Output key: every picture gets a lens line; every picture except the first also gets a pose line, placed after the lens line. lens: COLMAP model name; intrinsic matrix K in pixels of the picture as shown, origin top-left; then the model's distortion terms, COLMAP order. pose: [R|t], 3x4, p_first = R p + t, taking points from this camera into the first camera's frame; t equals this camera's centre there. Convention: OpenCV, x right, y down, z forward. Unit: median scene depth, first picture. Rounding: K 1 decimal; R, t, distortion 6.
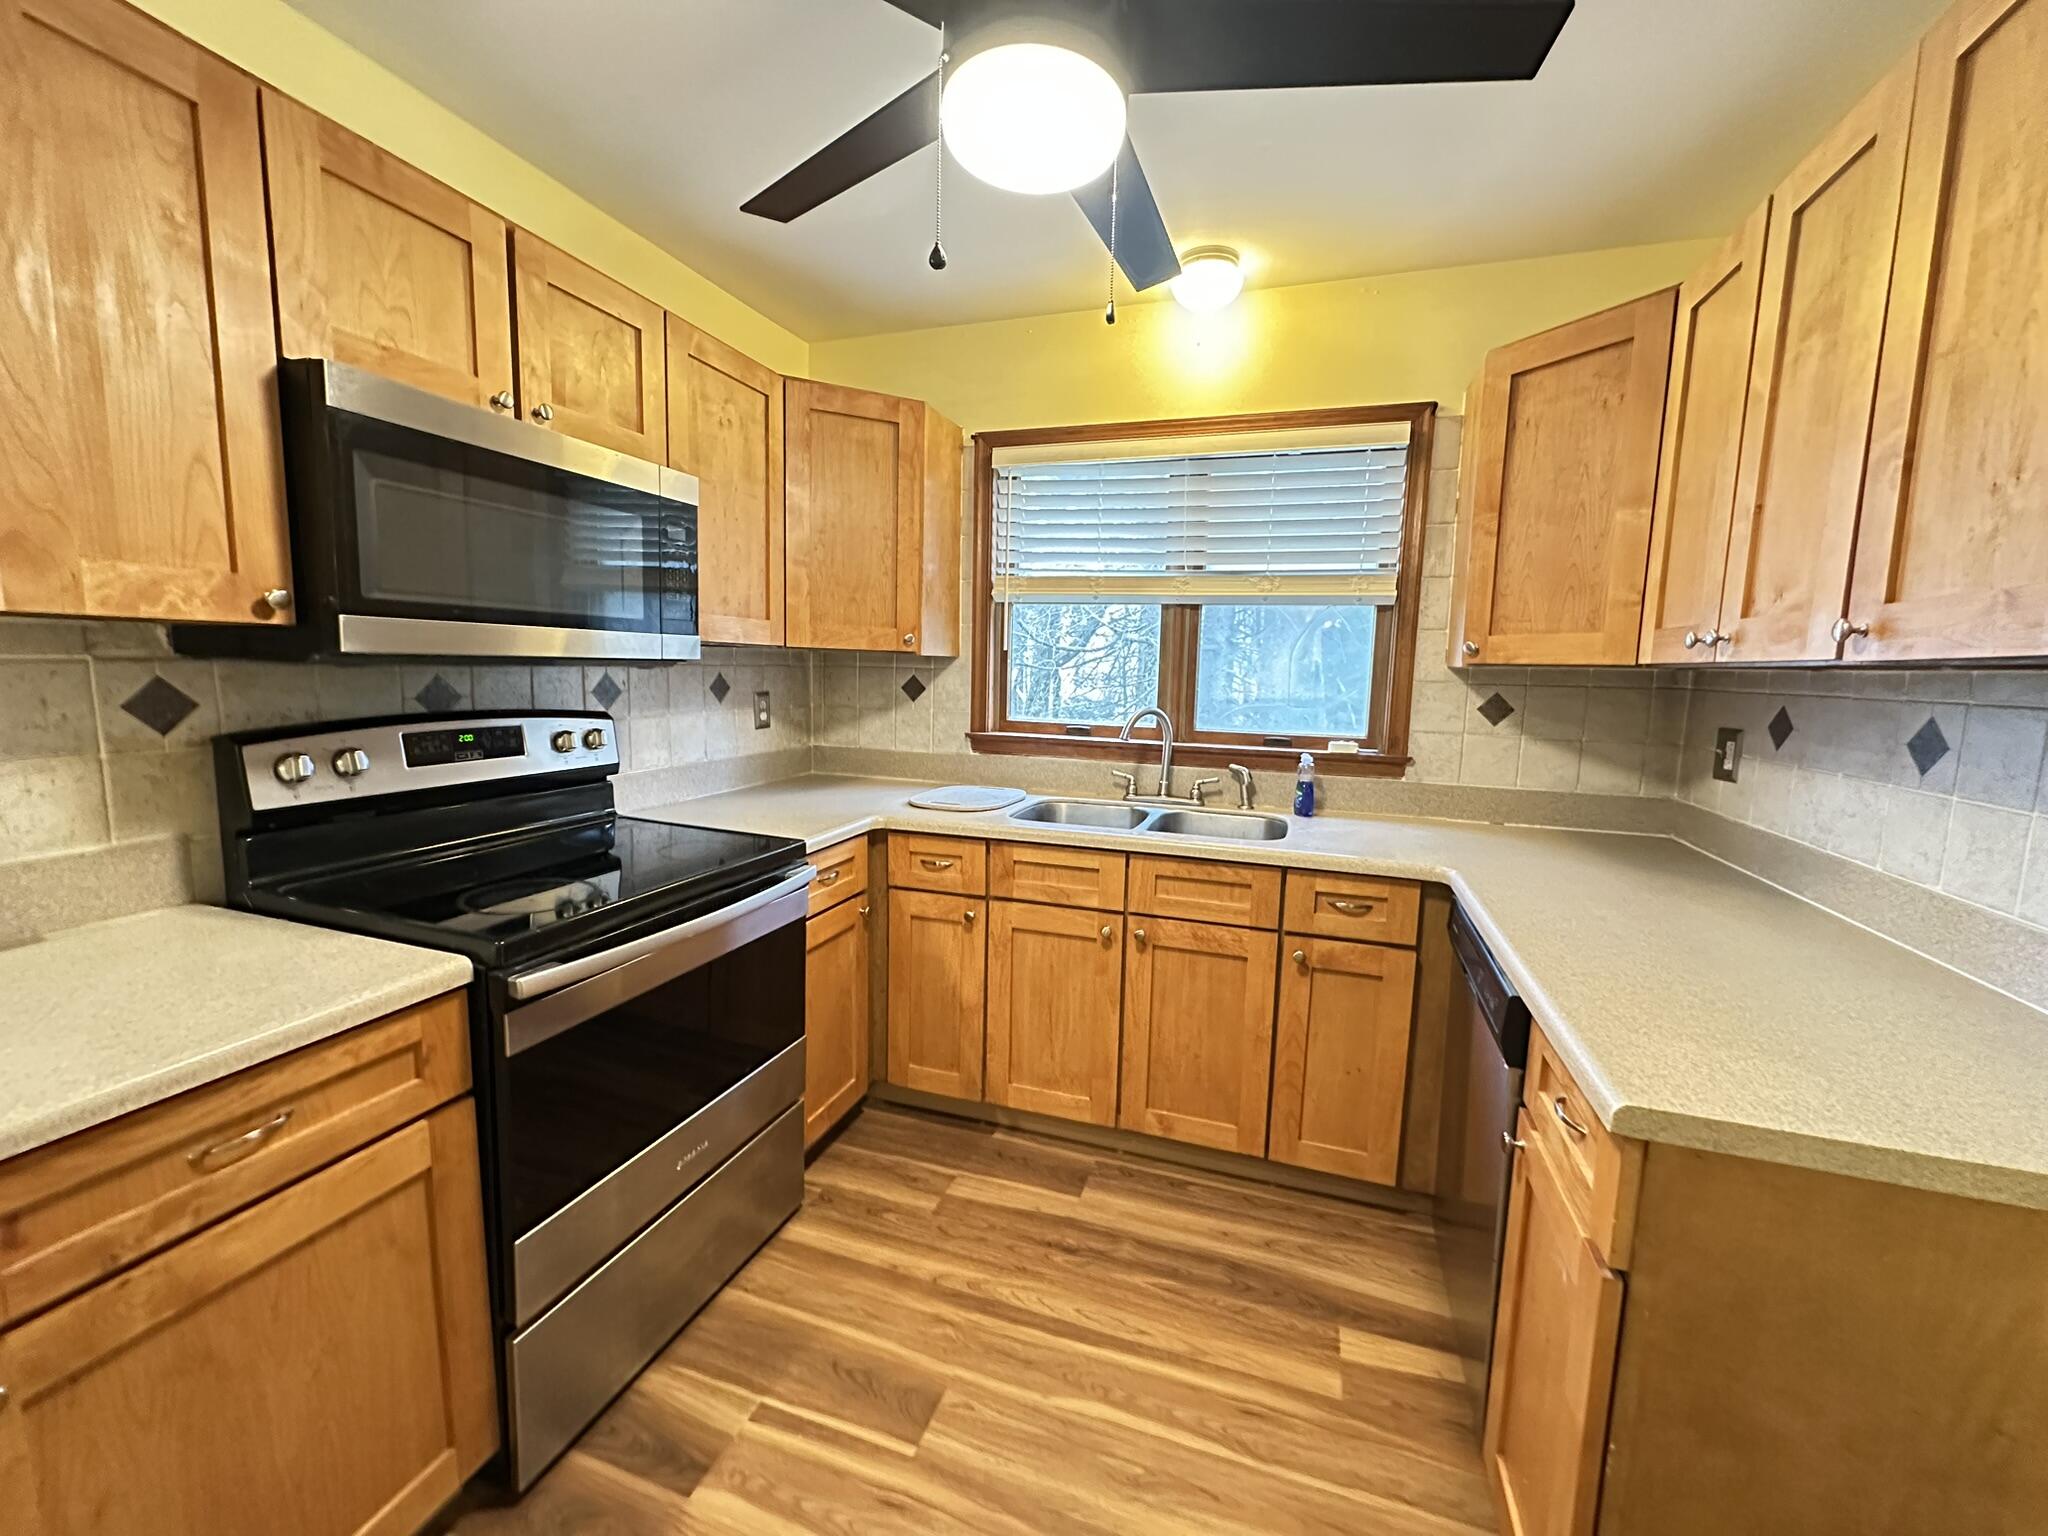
lens RADIAL K [[814.8, 0, 1021.9], [0, 814.8, 763.9], [0, 0, 1]] dist [-0.001634, 0.000129]
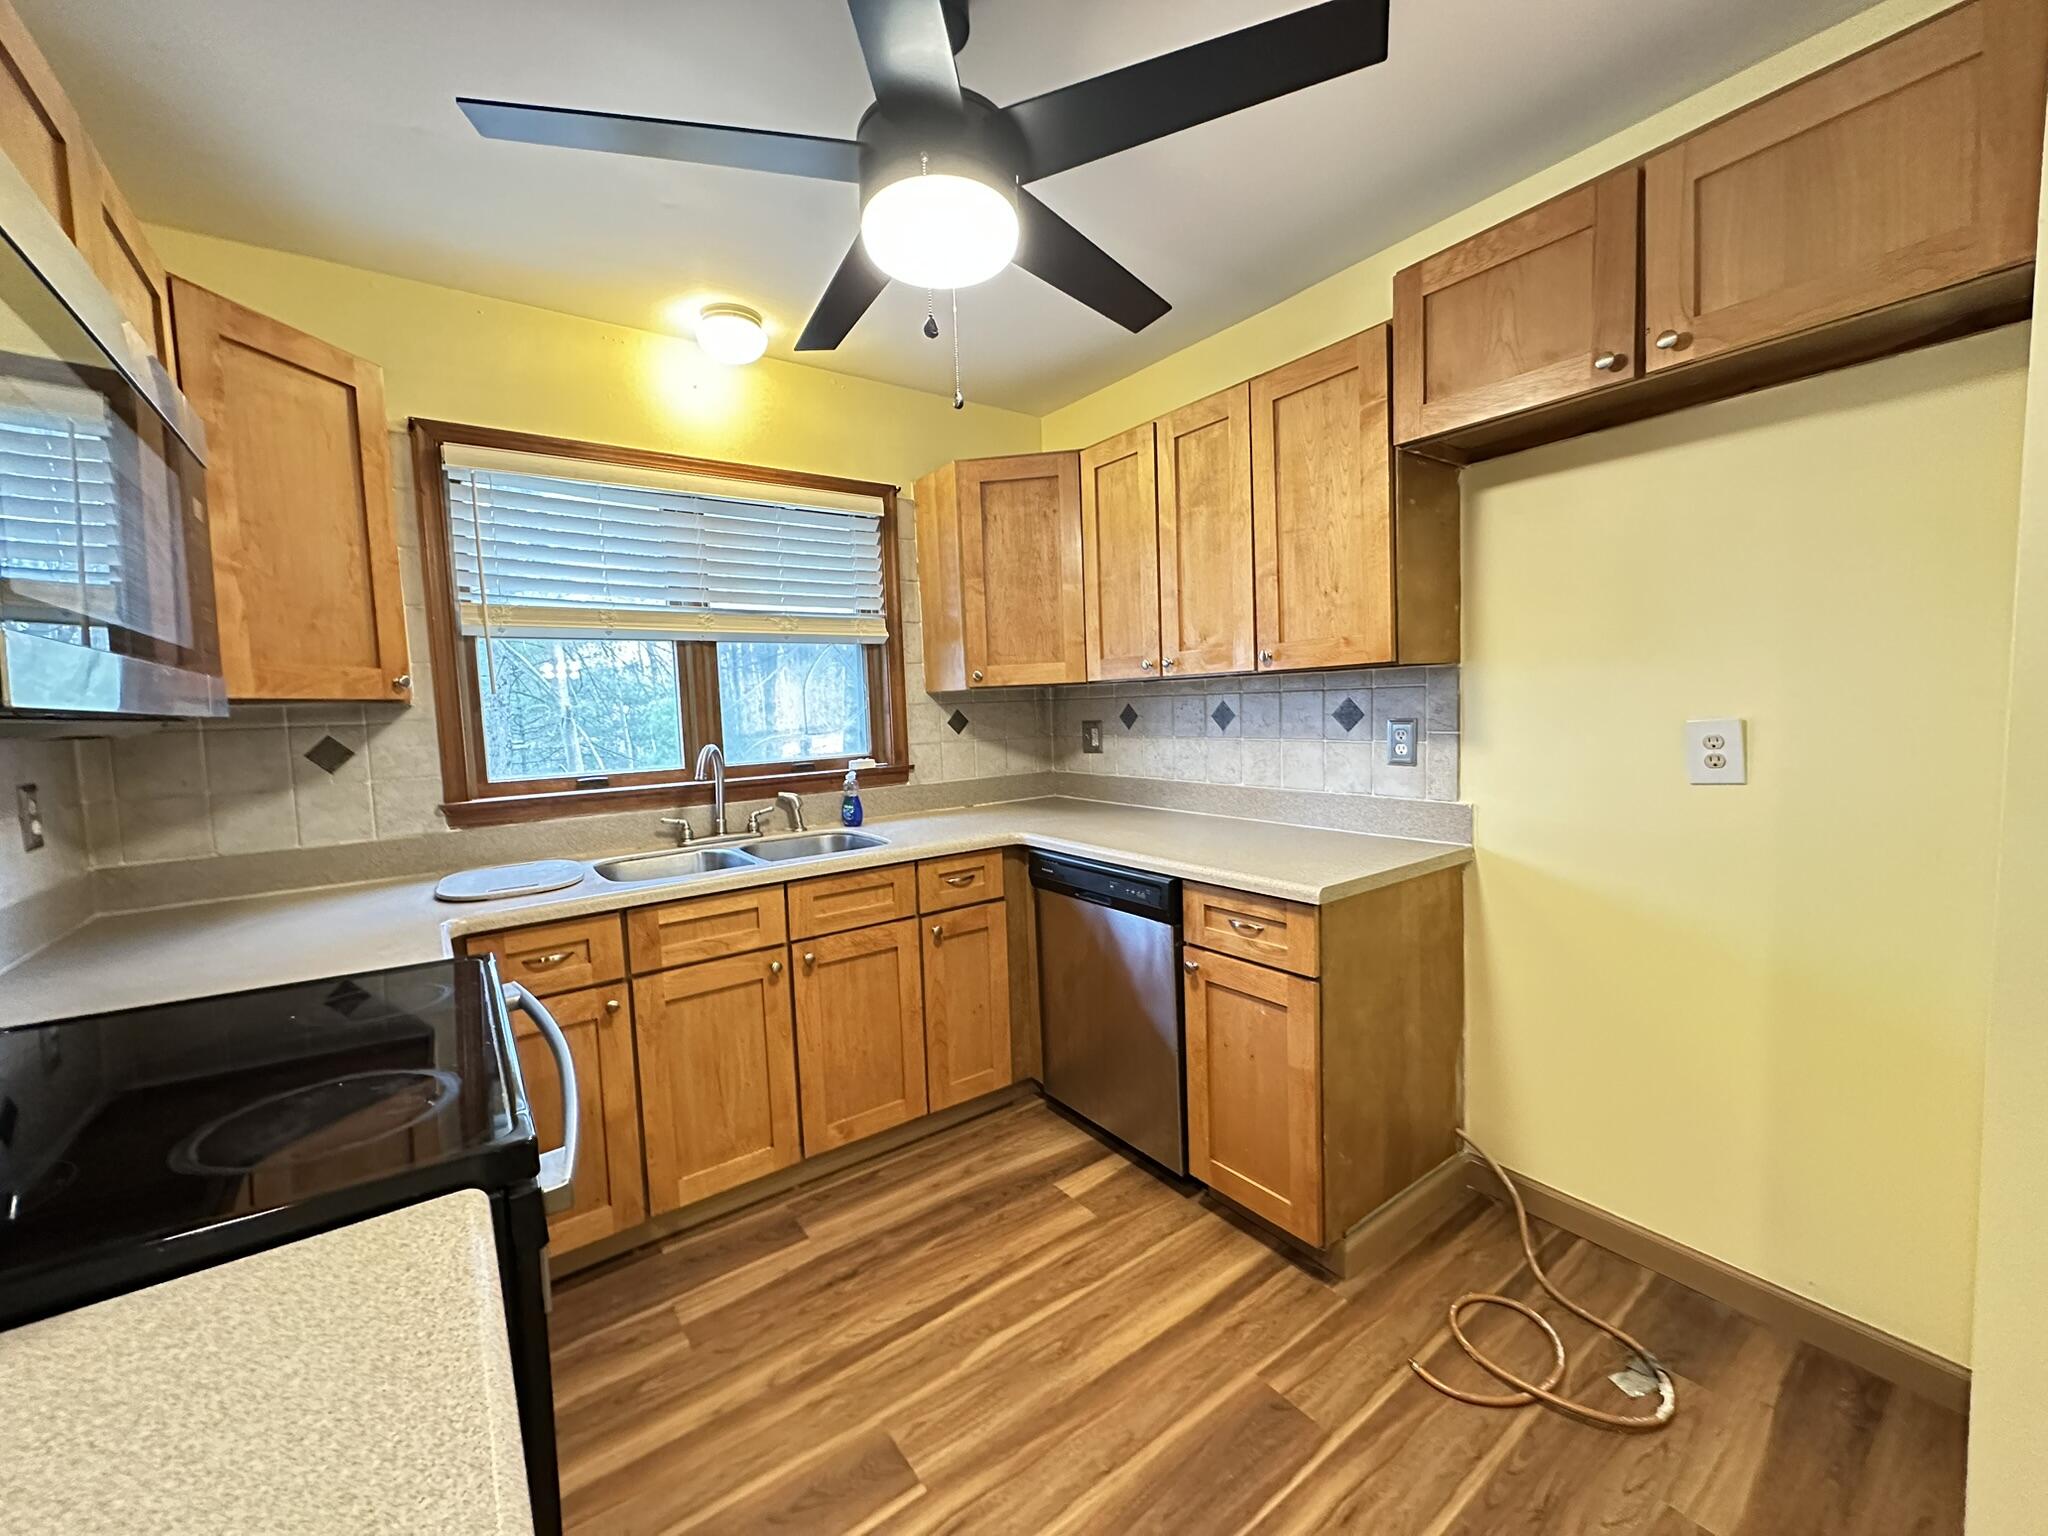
lens RADIAL K [[817.6, 0, 1025.4], [0, 817.6, 762.0], [0, 0, 1]] dist [-0.001549, 0.000215]
pose [[0.573501, -0.106020, 0.812315, -0.501333], [0.150540, 0.988343, 0.022711, -0.017318], [-0.805254, 0.109261, 0.582776, 0.148447]]
